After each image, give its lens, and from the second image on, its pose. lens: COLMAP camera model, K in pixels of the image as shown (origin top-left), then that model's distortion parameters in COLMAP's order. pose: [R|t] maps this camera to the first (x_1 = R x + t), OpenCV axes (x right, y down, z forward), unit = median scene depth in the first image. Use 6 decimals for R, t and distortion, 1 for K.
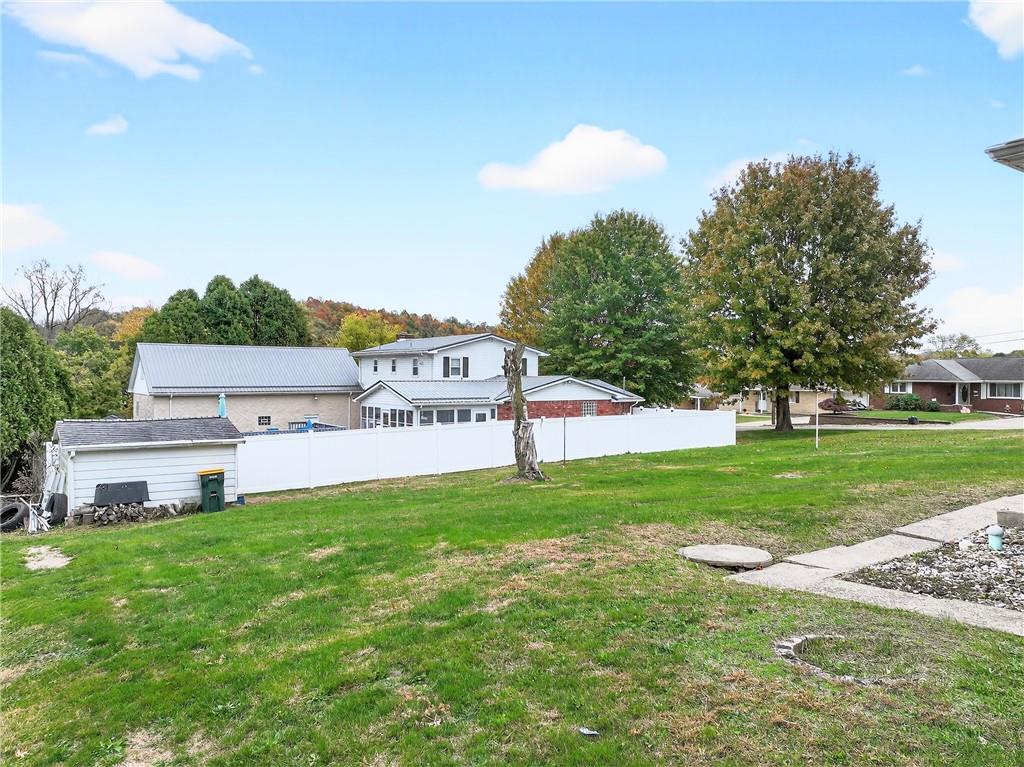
lens RADIAL K [[740.8, 0, 517.1], [0, 740.8, 379.7], [0, 0, 1]] dist [-0.005583, -0.000358]
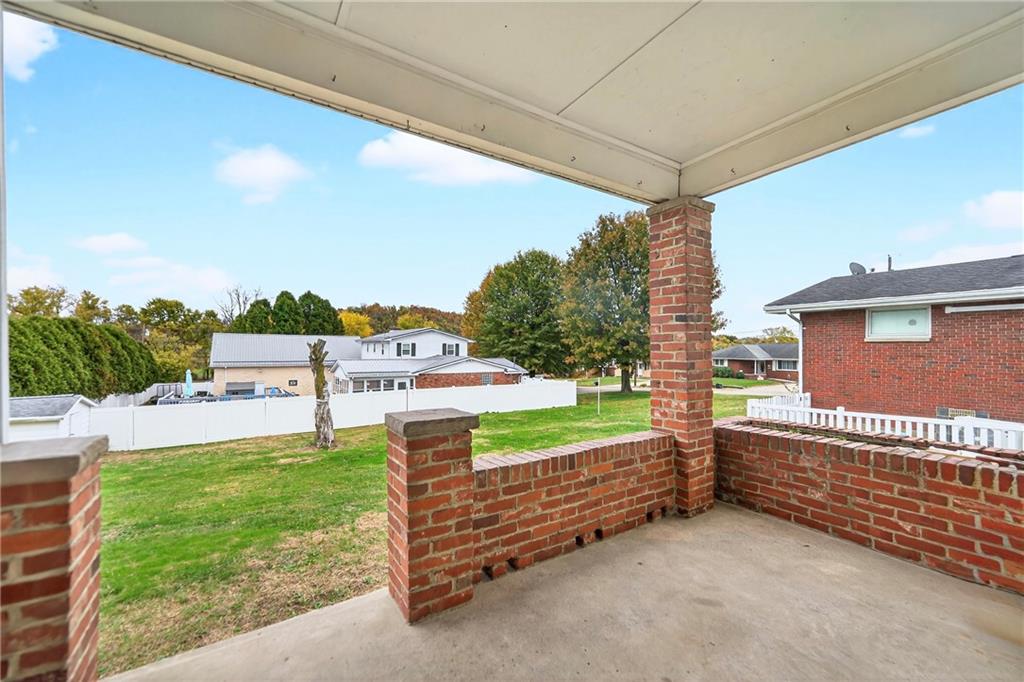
lens RADIAL K [[422.5, 0, 510.4], [0, 422.5, 342.9], [0, 0, 1]] dist [-0.001616, -0.000029]
pose [[0.998889, 0.003872, -0.046964, 0.156118], [-0.004922, 0.999740, -0.022265, -0.011383], [0.046866, 0.022471, 0.998648, 0.123865]]
